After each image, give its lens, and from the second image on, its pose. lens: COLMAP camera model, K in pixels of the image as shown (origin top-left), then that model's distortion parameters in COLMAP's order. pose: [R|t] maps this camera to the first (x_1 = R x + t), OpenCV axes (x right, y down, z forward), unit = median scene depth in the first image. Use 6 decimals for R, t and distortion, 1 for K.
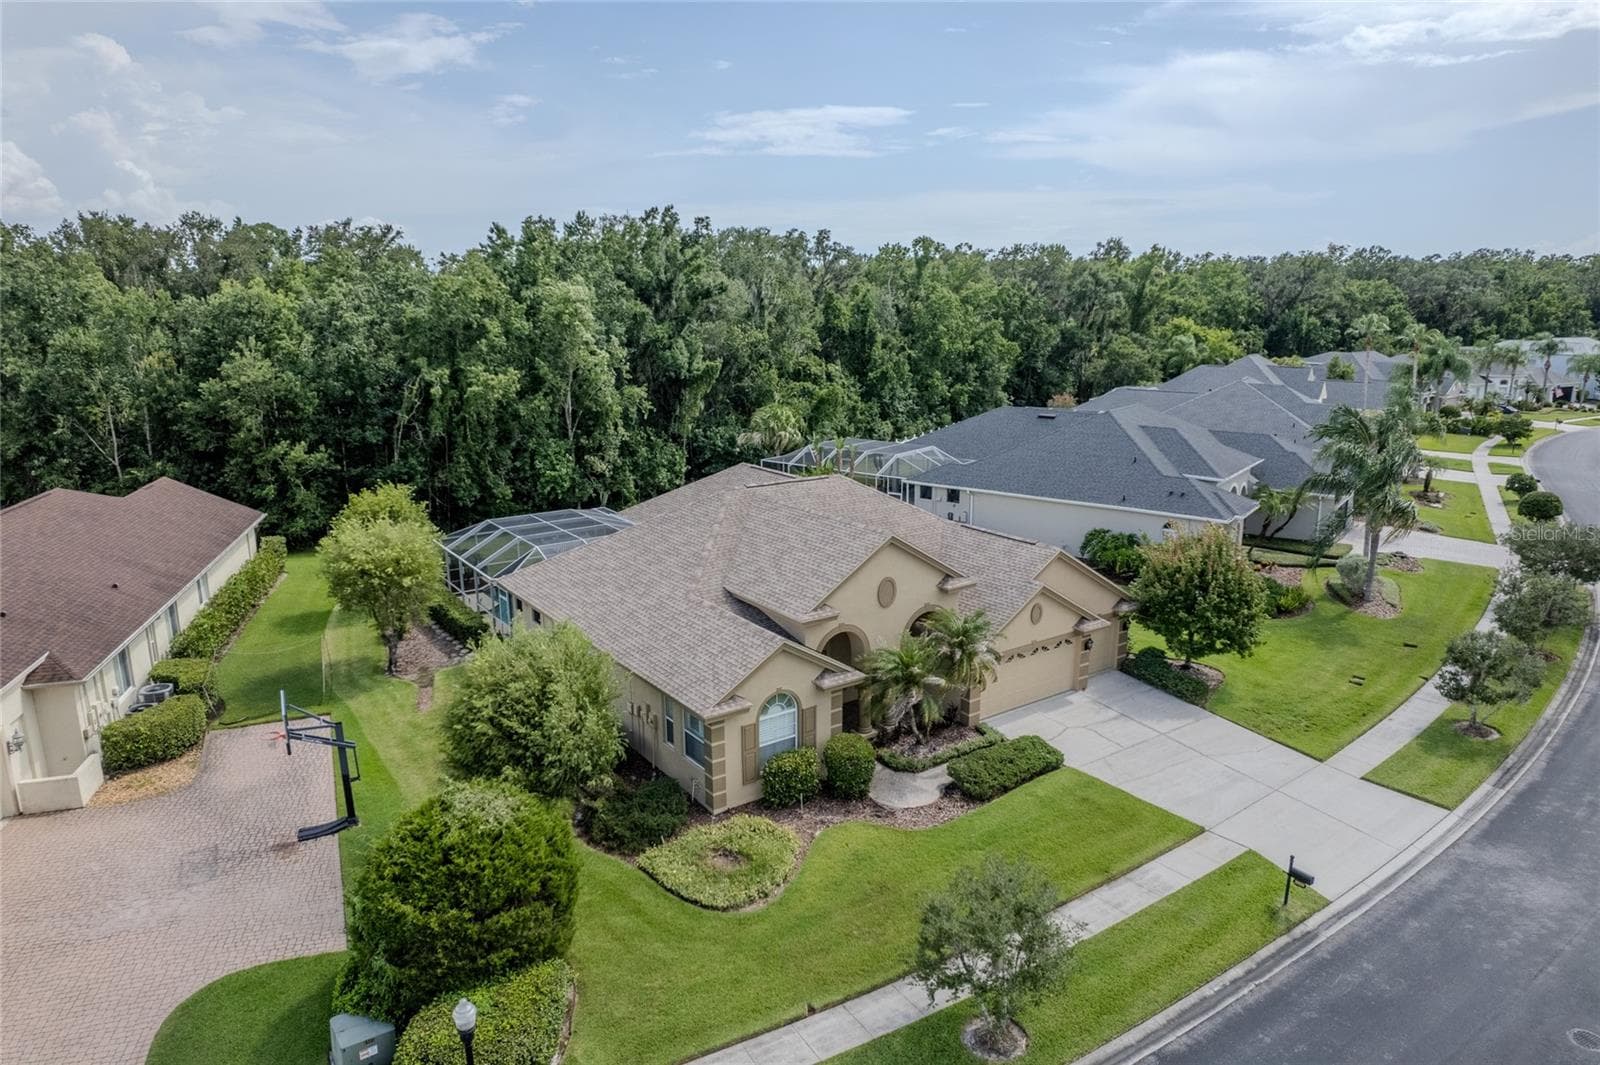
lens RADIAL K [[1007.6, 0, 800.0], [0, 1007.6, 532.5], [0, 0, 1]] dist [-0.063088, 0.049627]
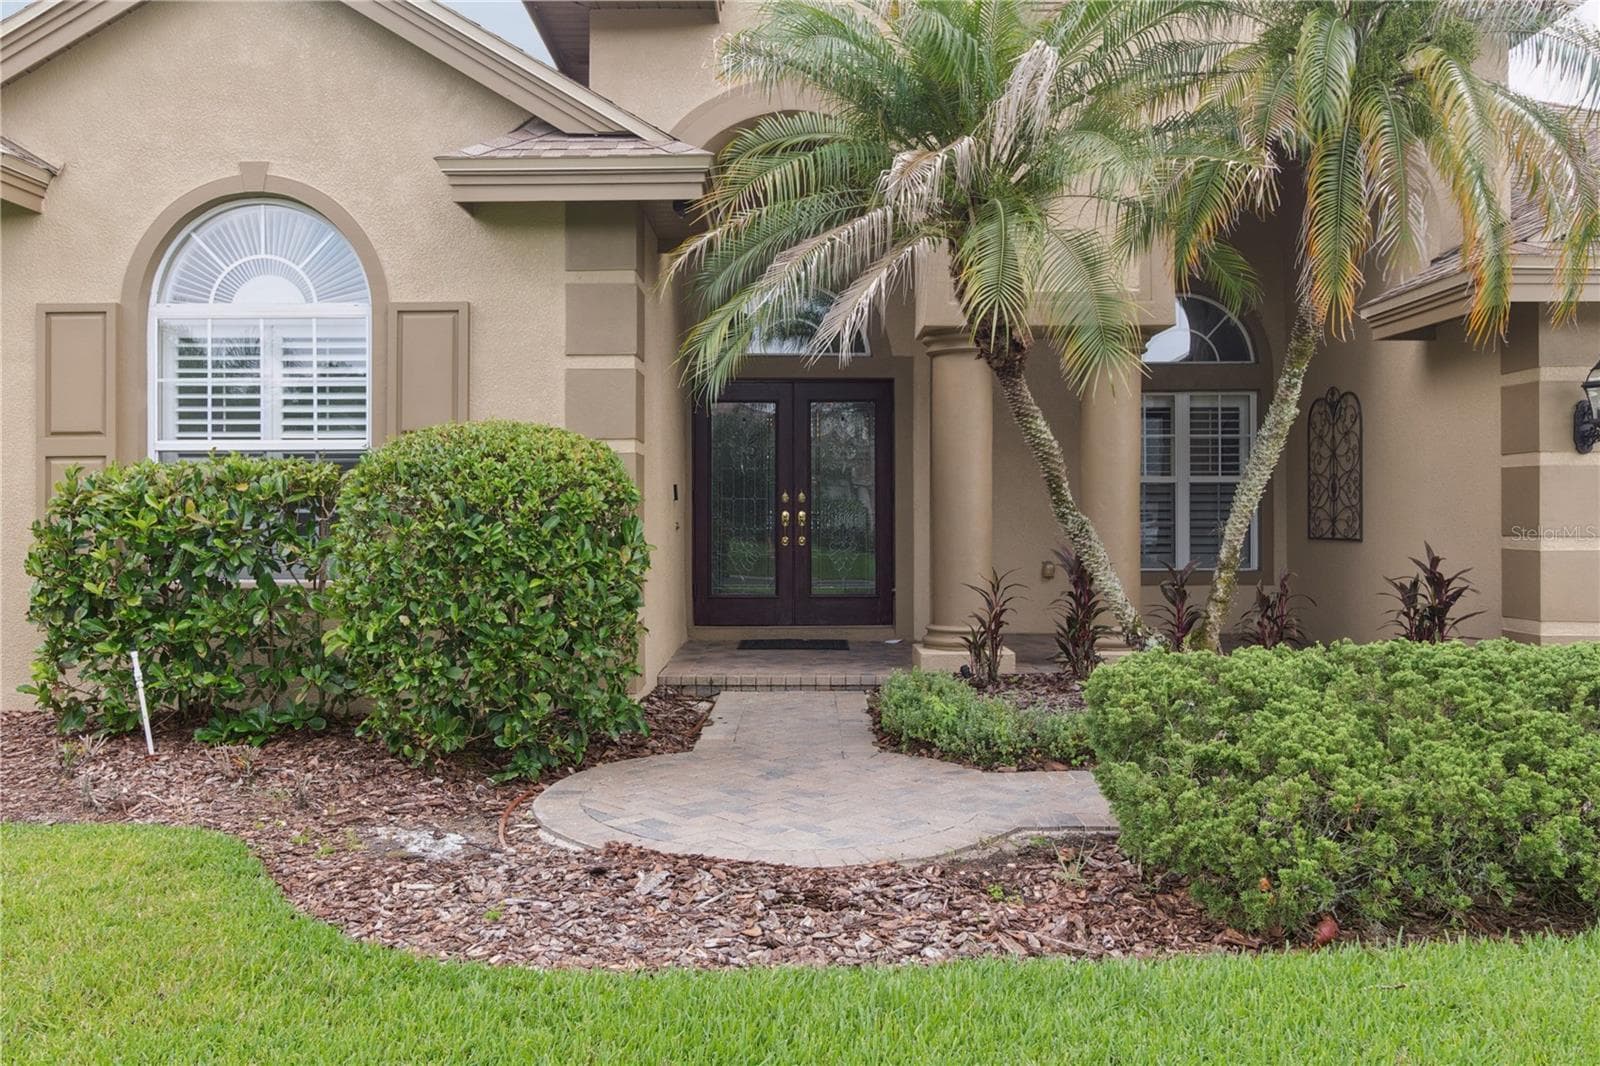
lens RADIAL K [[1303.1, 0, 776.8], [0, 1303.1, 506.9], [0, 0, 1]] dist [-0.000335, -0.000811]
pose [[0.804857, -0.000314, -0.593469, 0.182358], [-0.133641, 0.974220, -0.181758, 0.206555], [0.578226, 0.225600, 0.784066, 0.688005]]
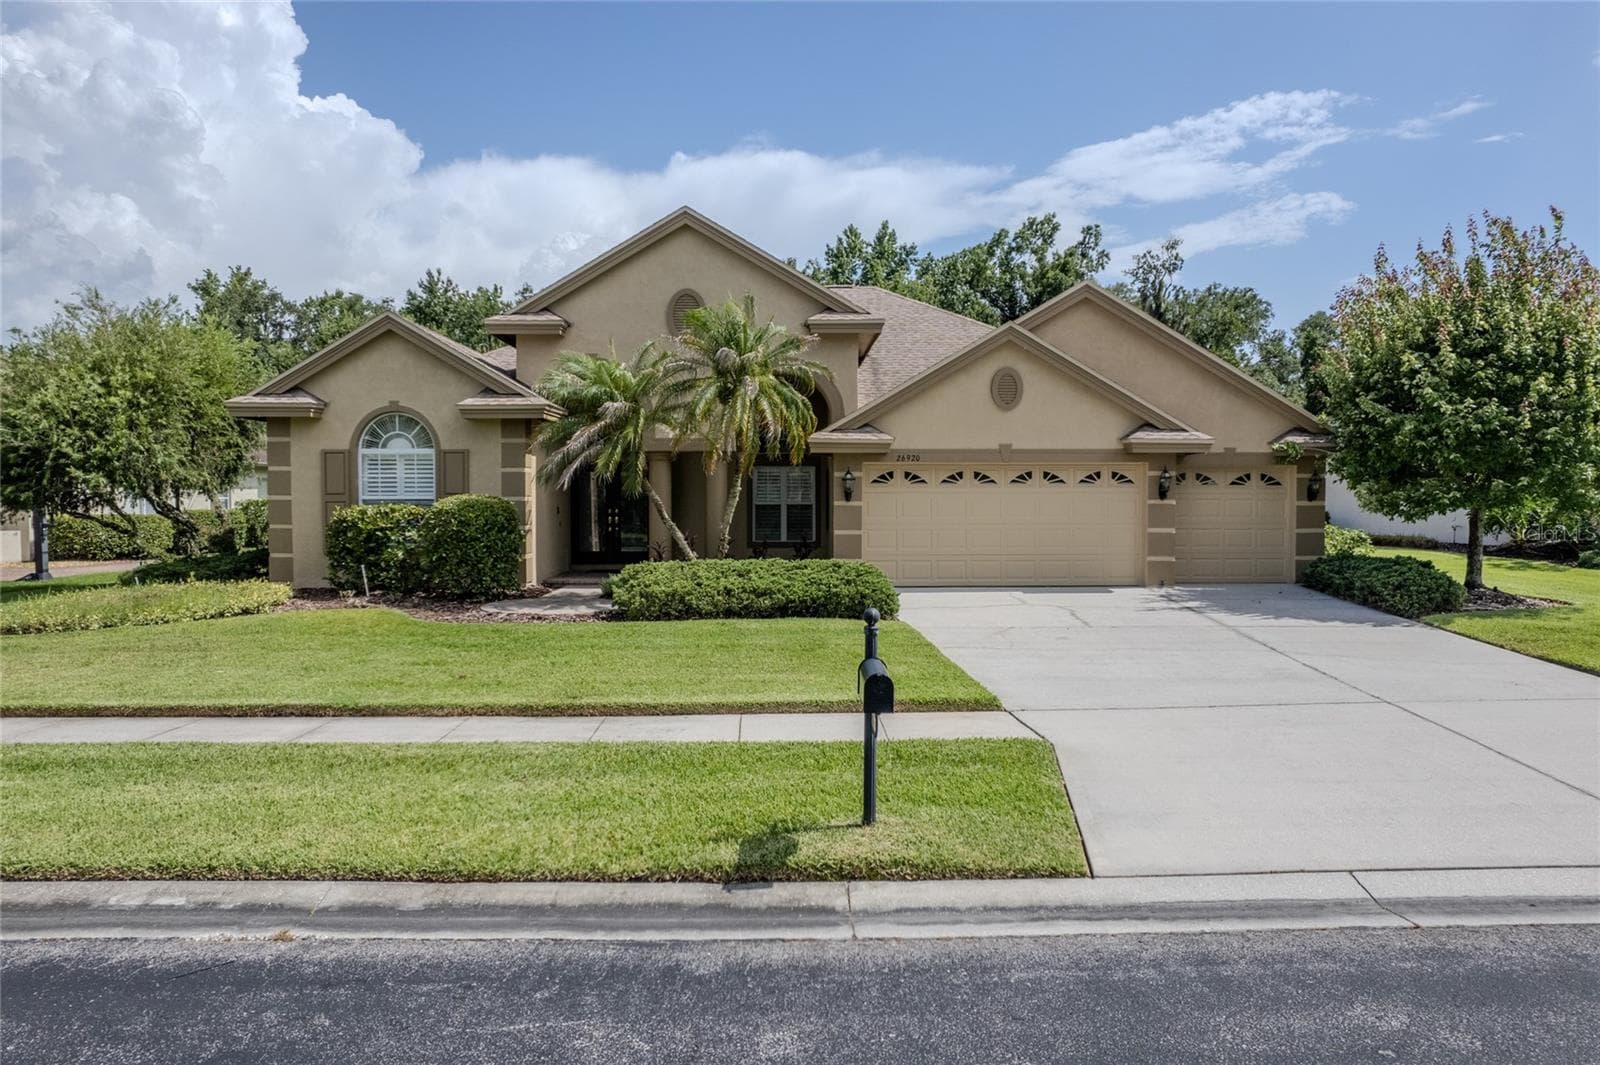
lens RADIAL K [[1007.6, 0, 800.0], [0, 1007.6, 532.5], [0, 0, 1]] dist [-0.063088, 0.049627]
pose [[0.824454, 0.022285, -0.565490, 0.421113], [-0.129182, 0.980254, -0.149710, 0.232623], [0.550988, 0.196481, 0.811053, 0.523077]]
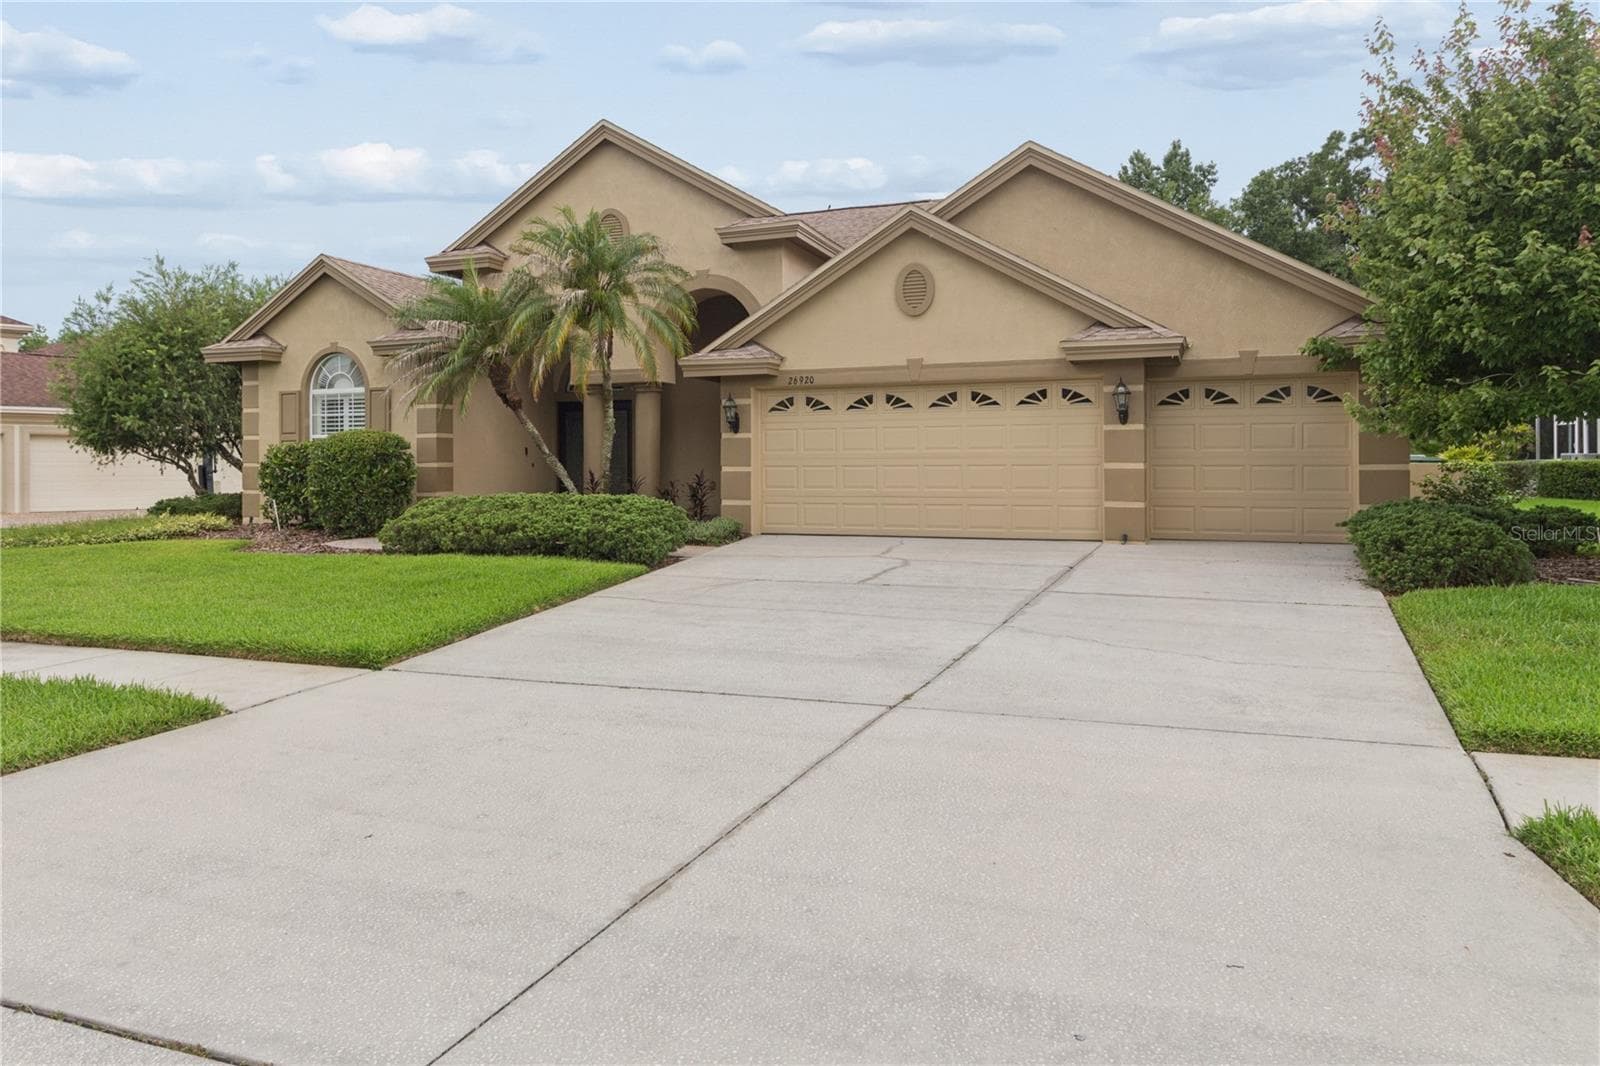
lens RADIAL K [[1004.0, 0, 802.4], [0, 1004.0, 466.4], [0, 0, 1]] dist [-0.000039, 0.000238]
pose [[0.544028, 0.002515, -0.839063, 0.531923], [-0.184956, 0.975758, -0.116996, 0.199043], [0.818428, 0.218839, 0.531304, 0.733094]]
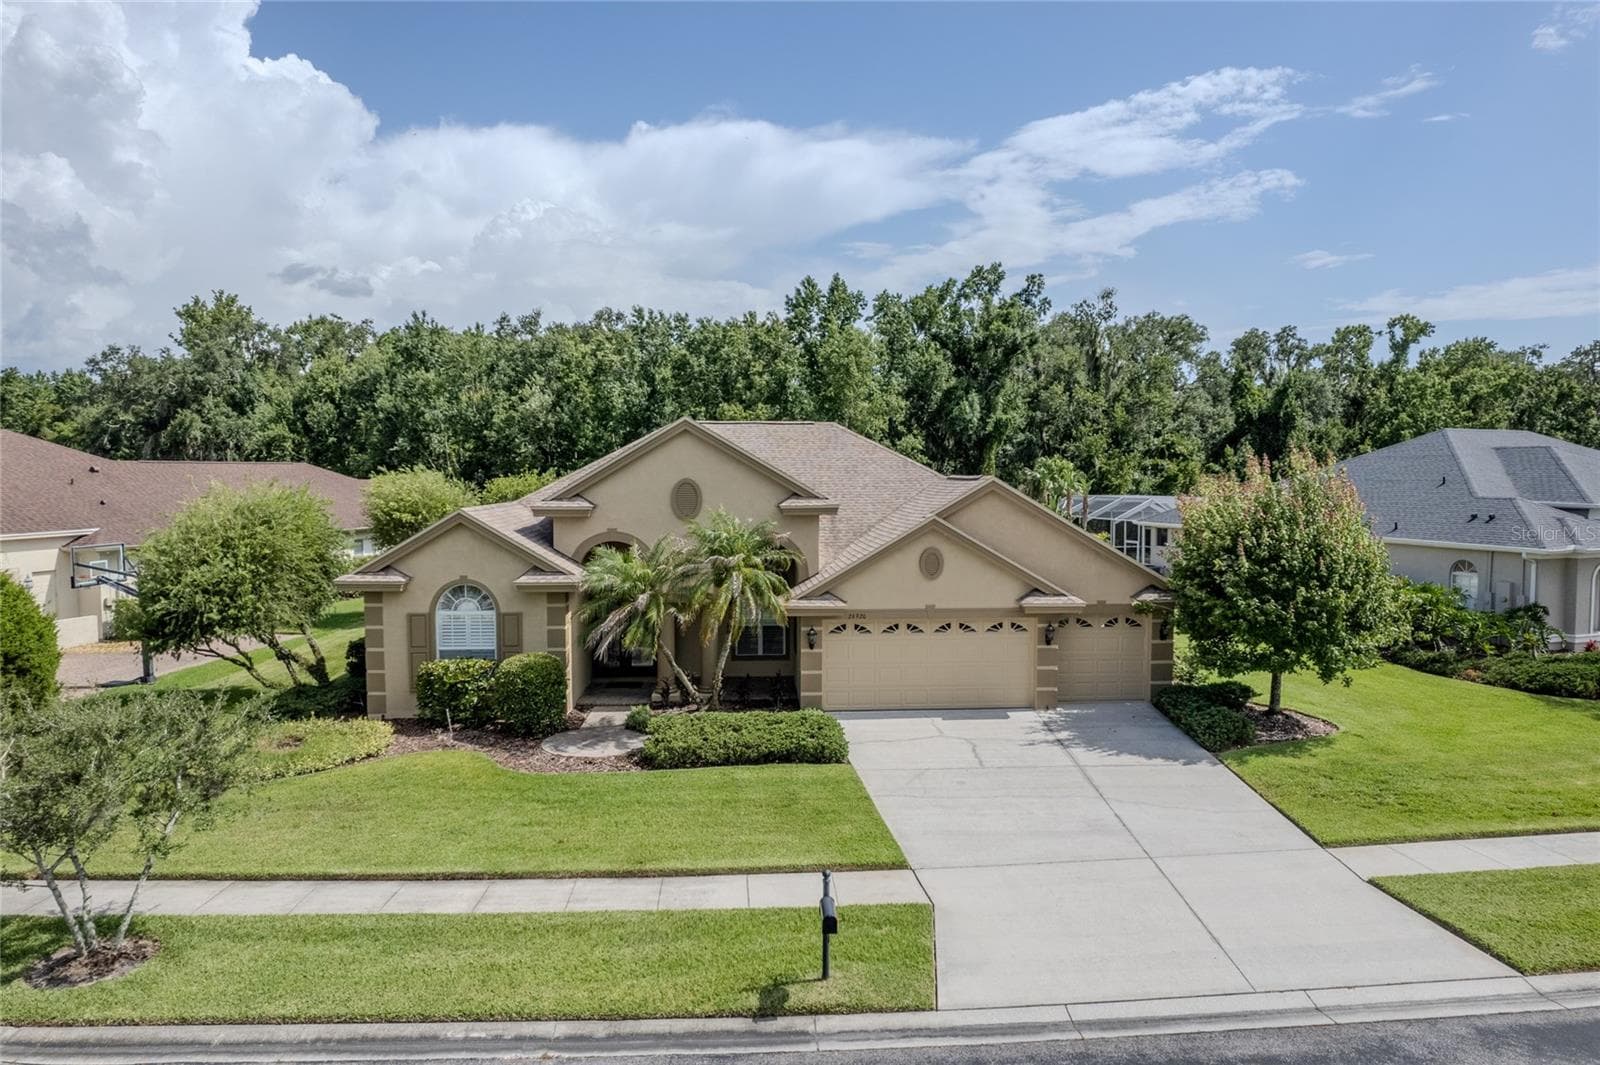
lens RADIAL K [[1001.8, 0, 800.0], [0, 1001.8, 532.5], [0, 0, 1]] dist [-0.045342, 0.000442]
pose [[0.845927, 0.033594, -0.532240, 0.497406], [-0.122420, 0.983596, -0.132488, 0.153621], [0.519058, 0.177232, 0.836162, 0.373898]]
